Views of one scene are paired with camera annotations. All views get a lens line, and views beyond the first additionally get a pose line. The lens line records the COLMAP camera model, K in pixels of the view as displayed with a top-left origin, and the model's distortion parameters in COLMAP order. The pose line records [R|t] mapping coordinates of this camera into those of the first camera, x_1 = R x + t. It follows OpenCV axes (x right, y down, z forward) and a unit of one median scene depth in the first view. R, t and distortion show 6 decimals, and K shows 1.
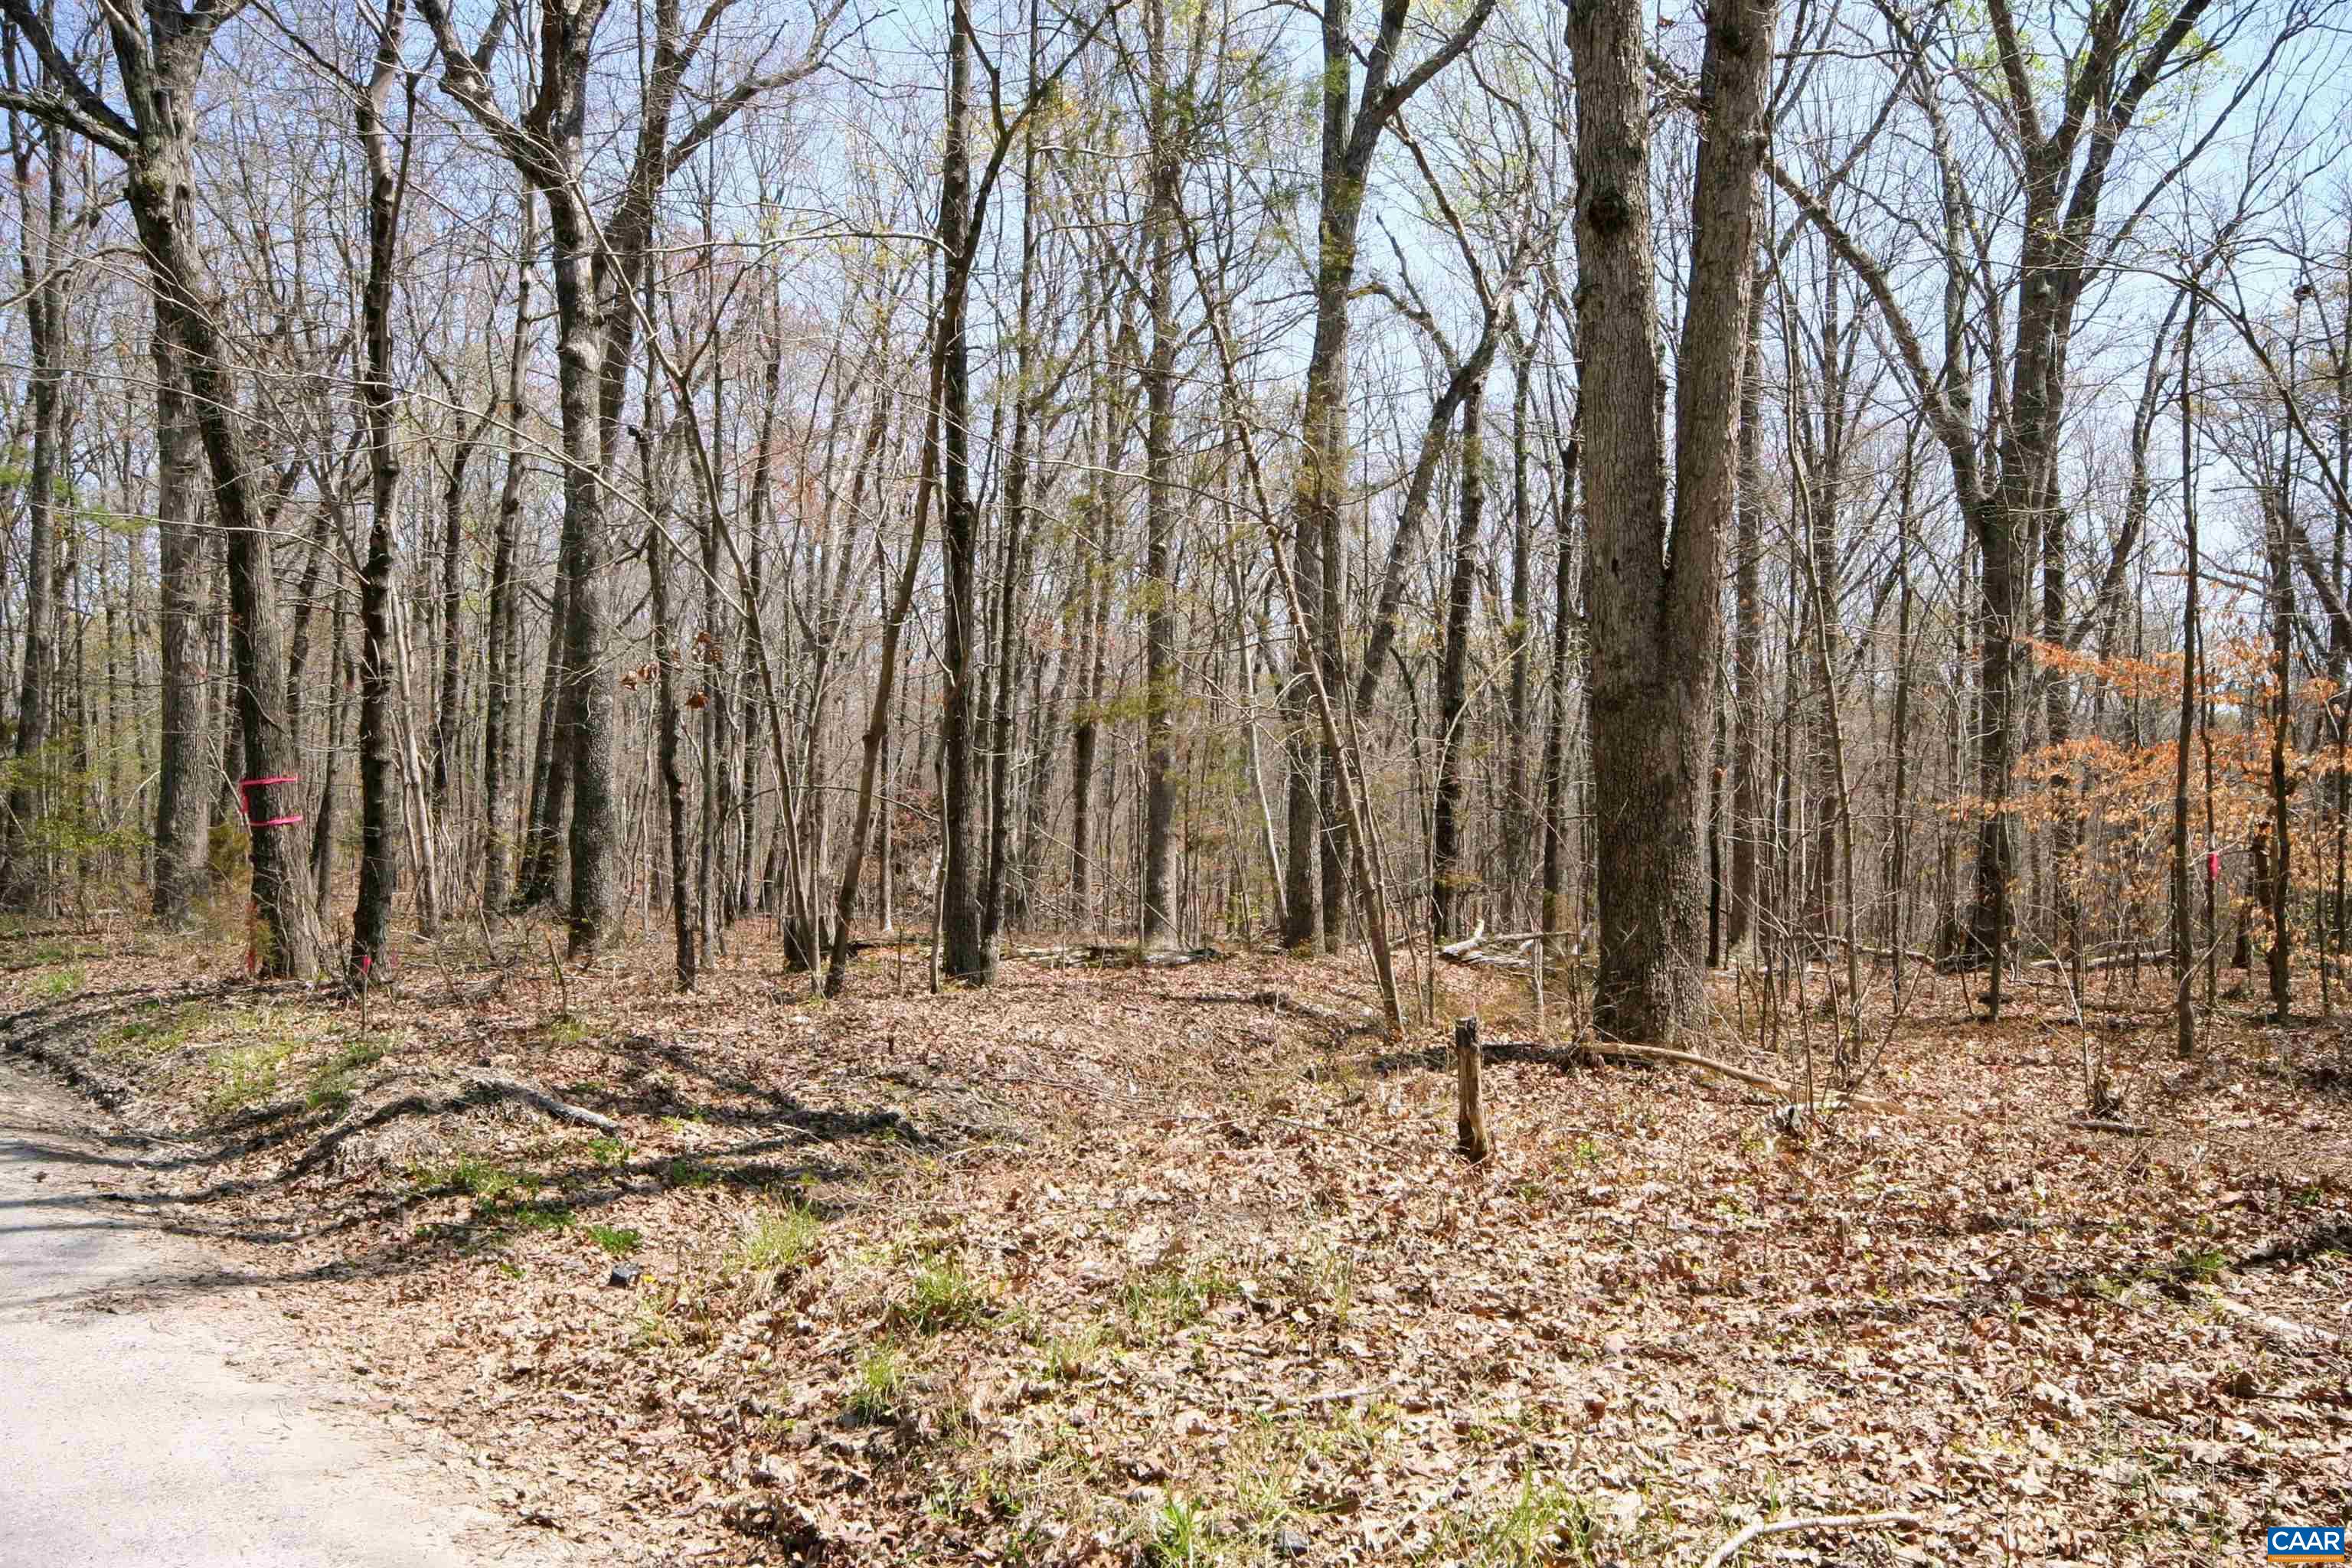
lens RADIAL K [[2061.6, 0, 1182.6], [0, 2061.6, 783.8], [0, 0, 1]] dist [0.018522, 0.050198]
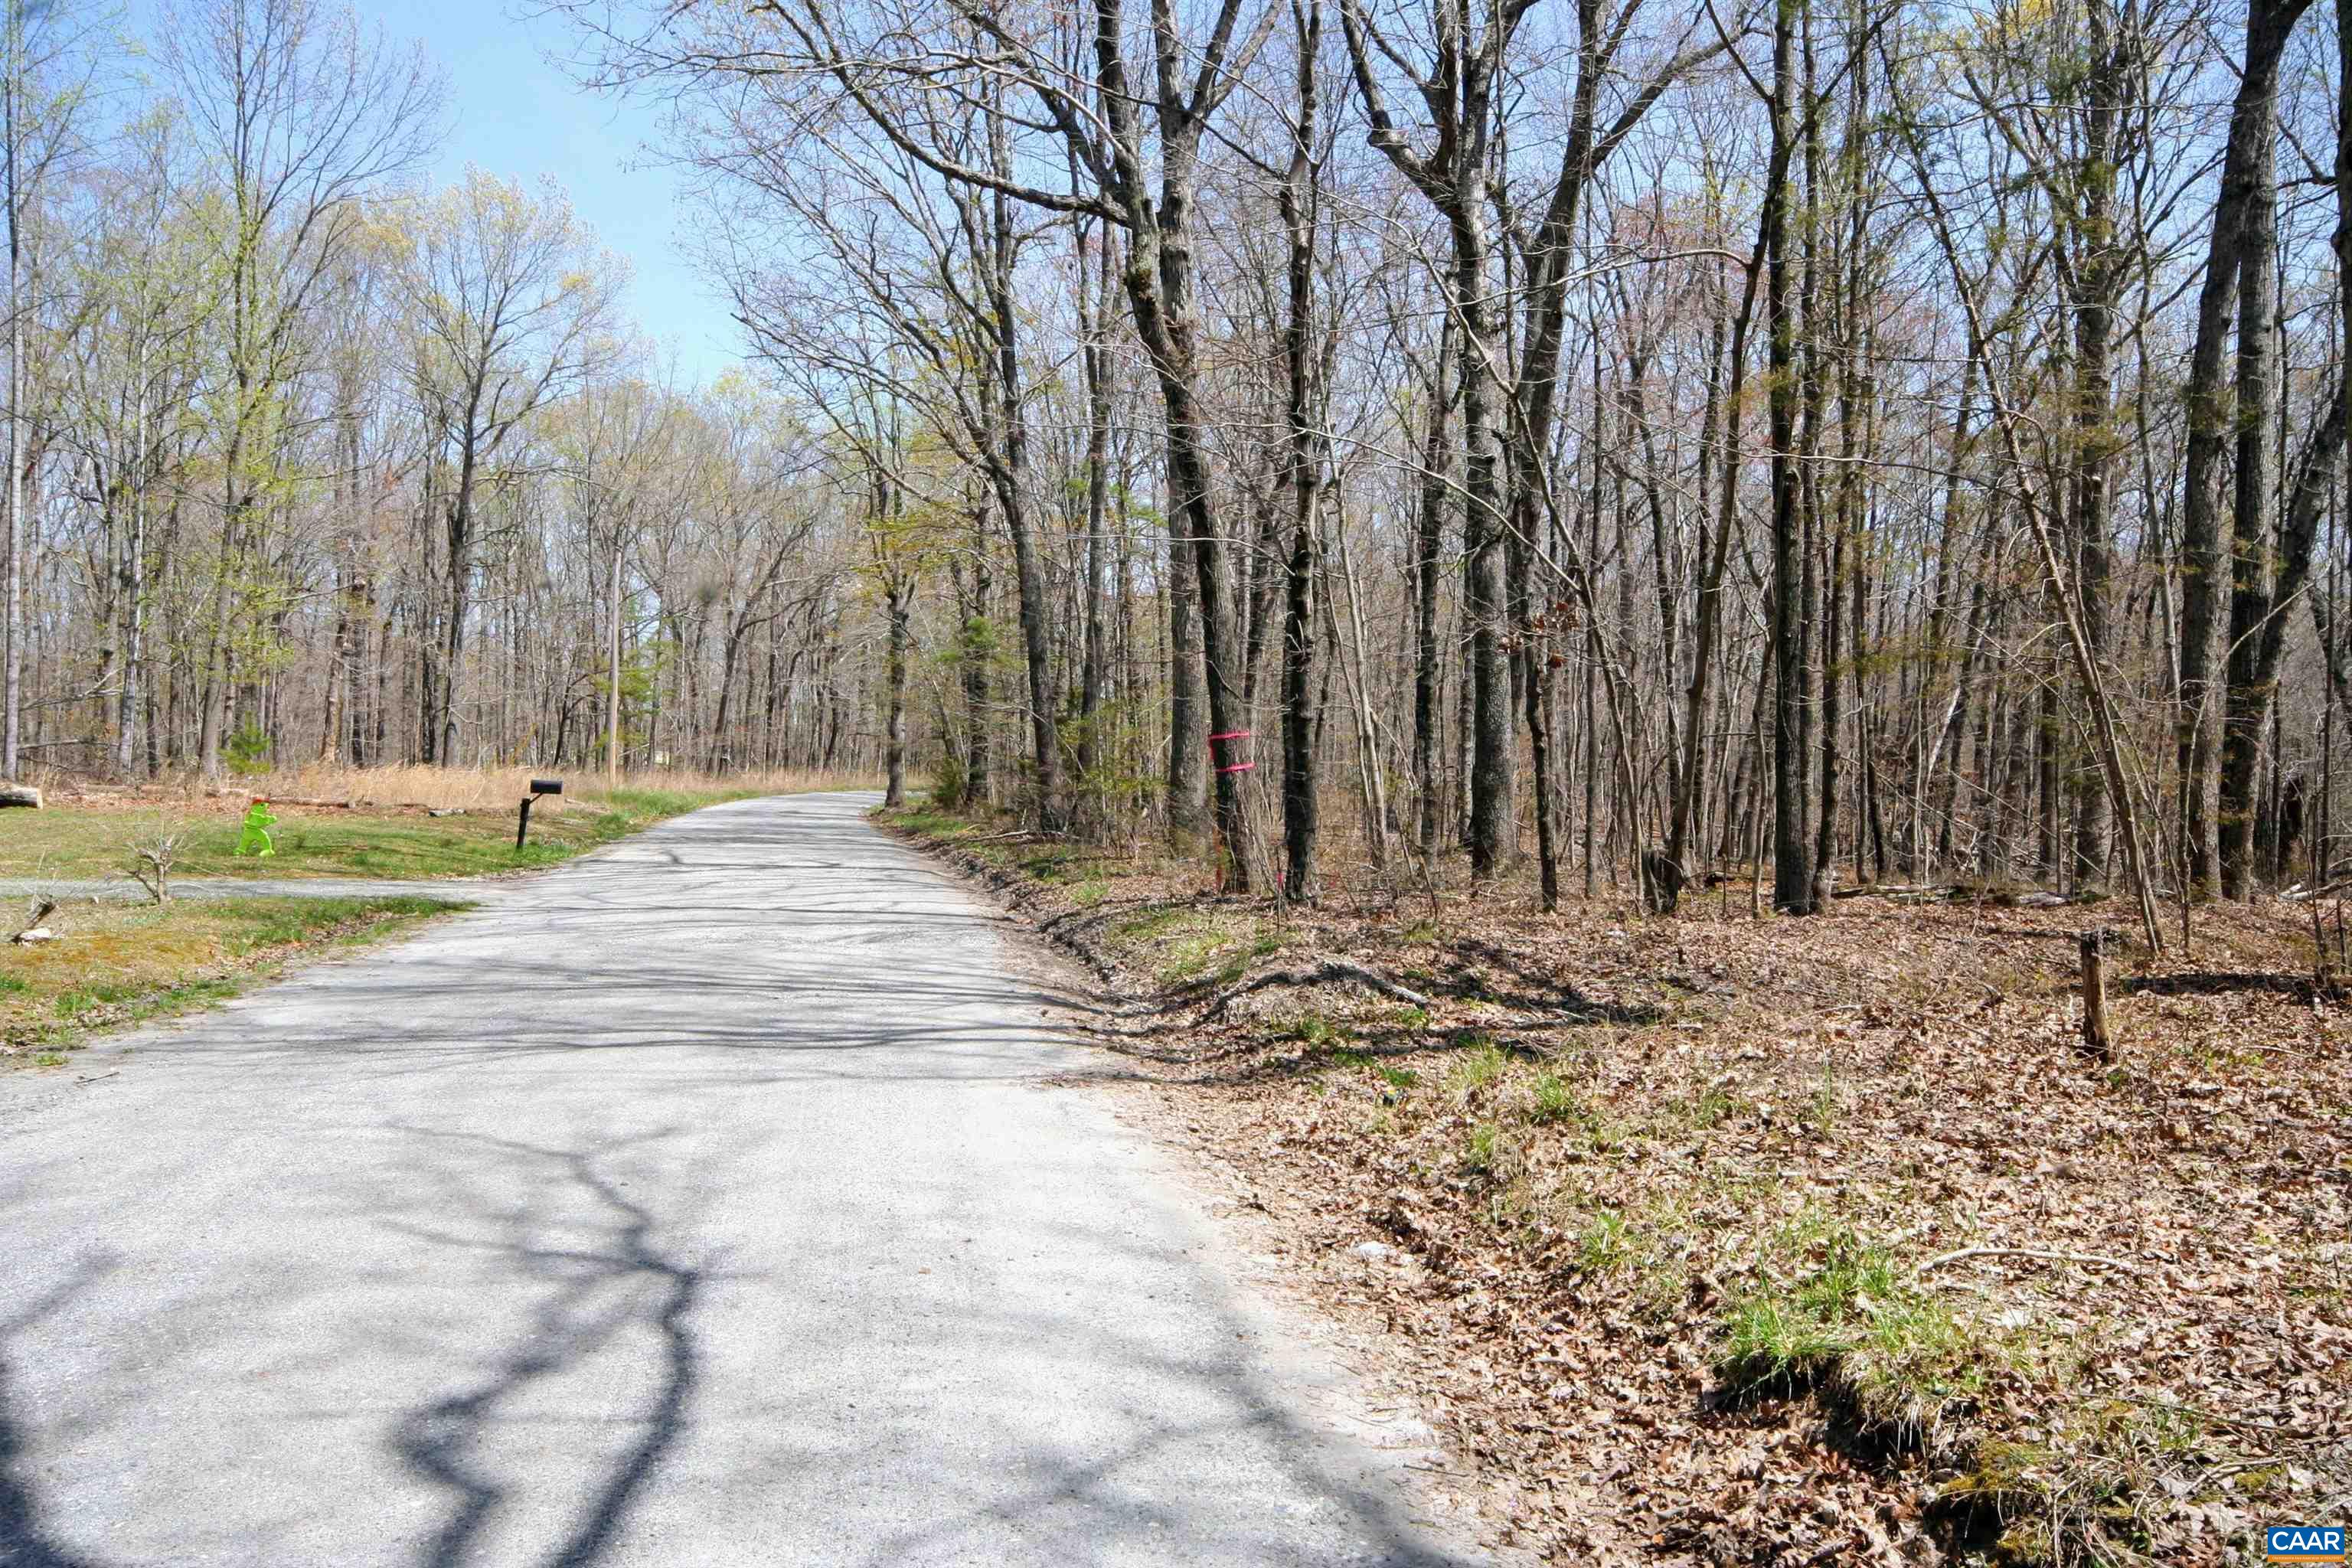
lens RADIAL K [[2061.6, 0, 1174.6], [0, 2061.6, 781.3], [0, 0, 1]] dist [0.018522, 0.050198]
pose [[0.886976, -0.002652, -0.461809, 0.179814], [0.013953, 0.999681, 0.021058, -0.000801], [0.461605, -0.025121, 0.886730, -0.205963]]
